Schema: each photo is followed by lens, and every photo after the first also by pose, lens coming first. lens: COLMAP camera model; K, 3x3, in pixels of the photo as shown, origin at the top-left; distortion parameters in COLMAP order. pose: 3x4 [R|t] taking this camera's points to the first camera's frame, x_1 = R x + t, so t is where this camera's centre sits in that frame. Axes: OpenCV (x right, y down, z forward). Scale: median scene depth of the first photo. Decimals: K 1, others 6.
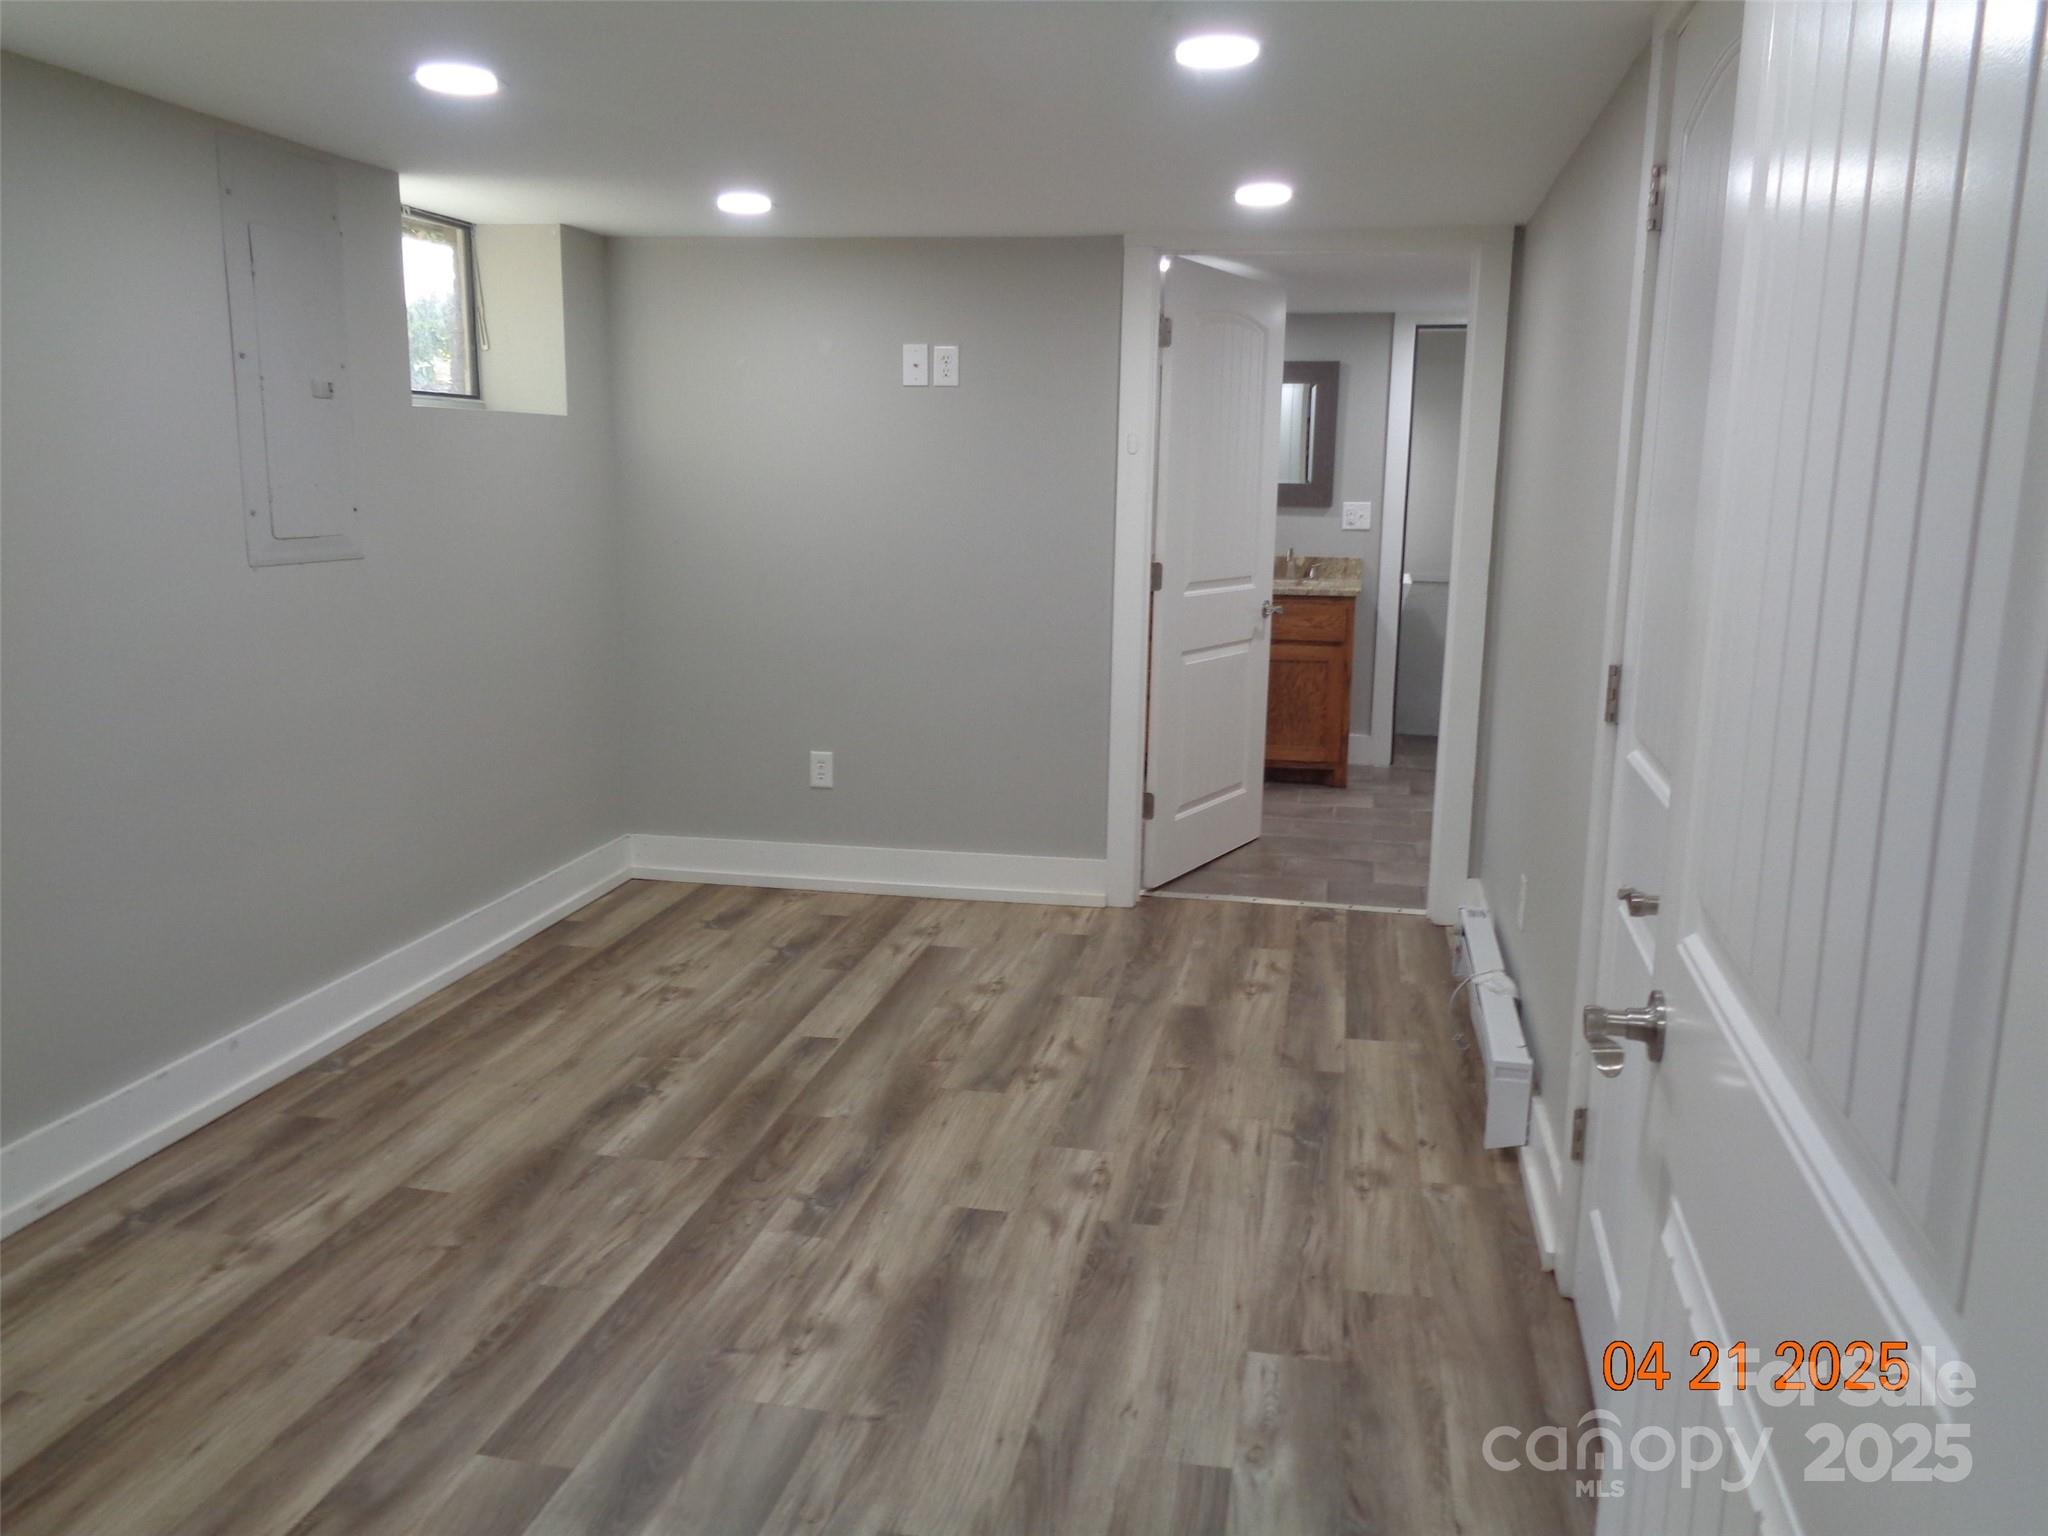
lens RADIAL K [[1543.5, 0, 1023.1], [0, 1543.5, 755.7], [0, 0, 1]] dist [-0.054929, -0.006326]
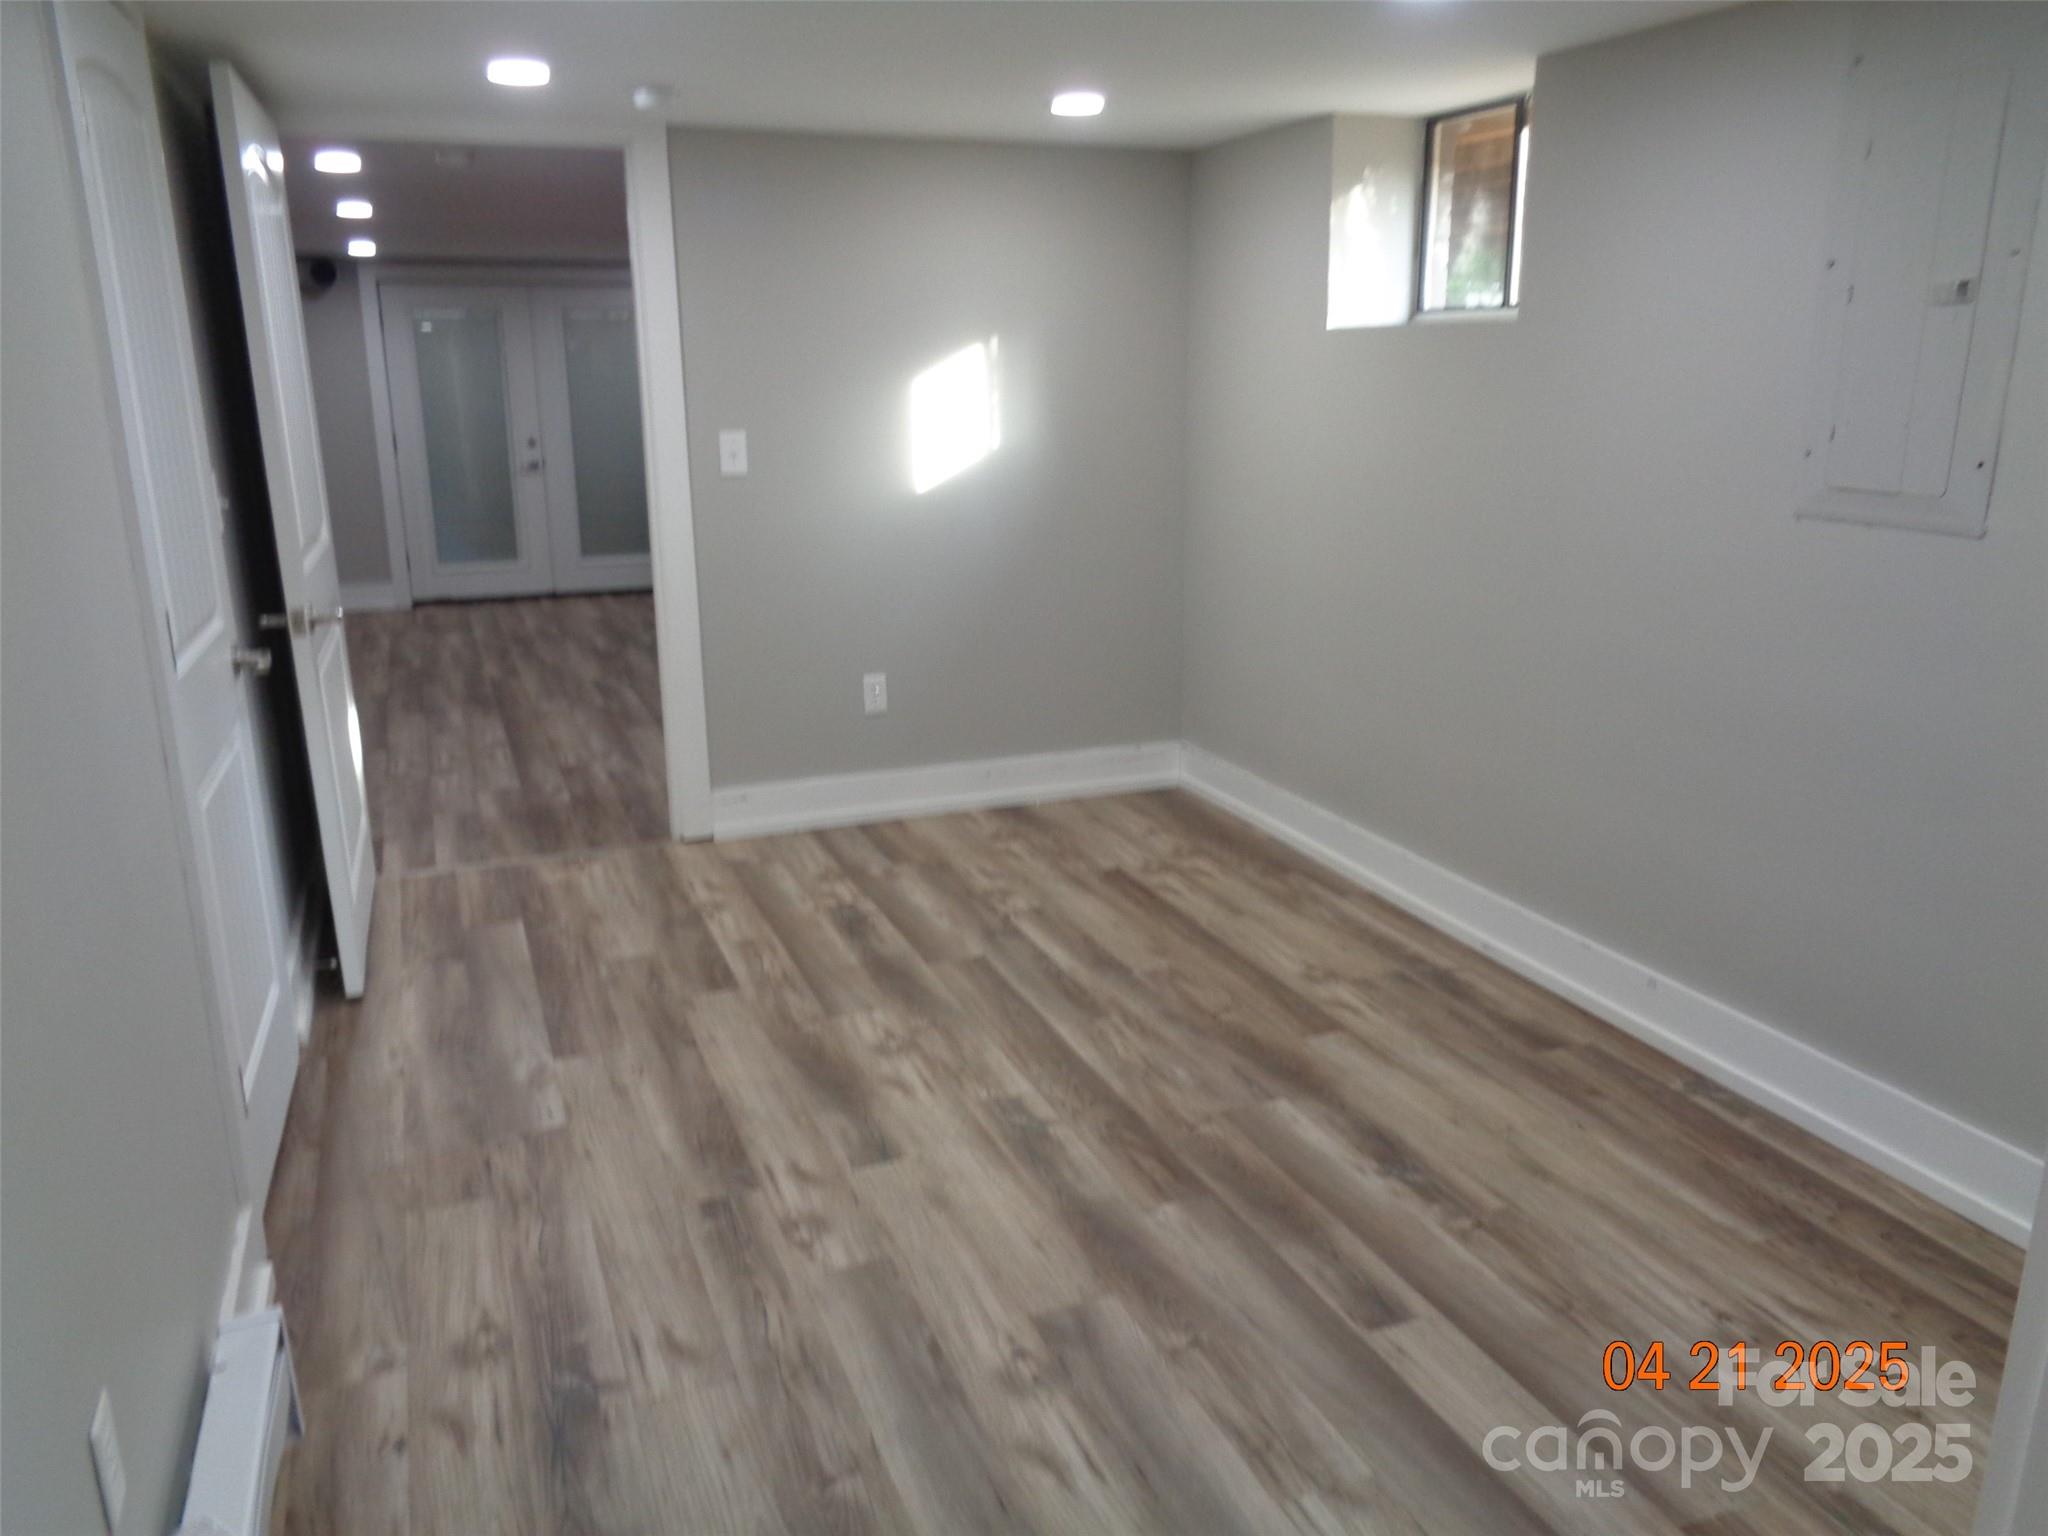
lens RADIAL K [[1543.5, 0, 1027.8], [0, 1543.5, 778.8], [0, 0, 1]] dist [-0.054929, -0.006326]
pose [[-0.836775, 0.132298, -0.531323, 0.365916], [-0.108669, 0.910943, 0.397963, -0.311463], [0.536654, 0.390744, -0.747878, 1.621693]]
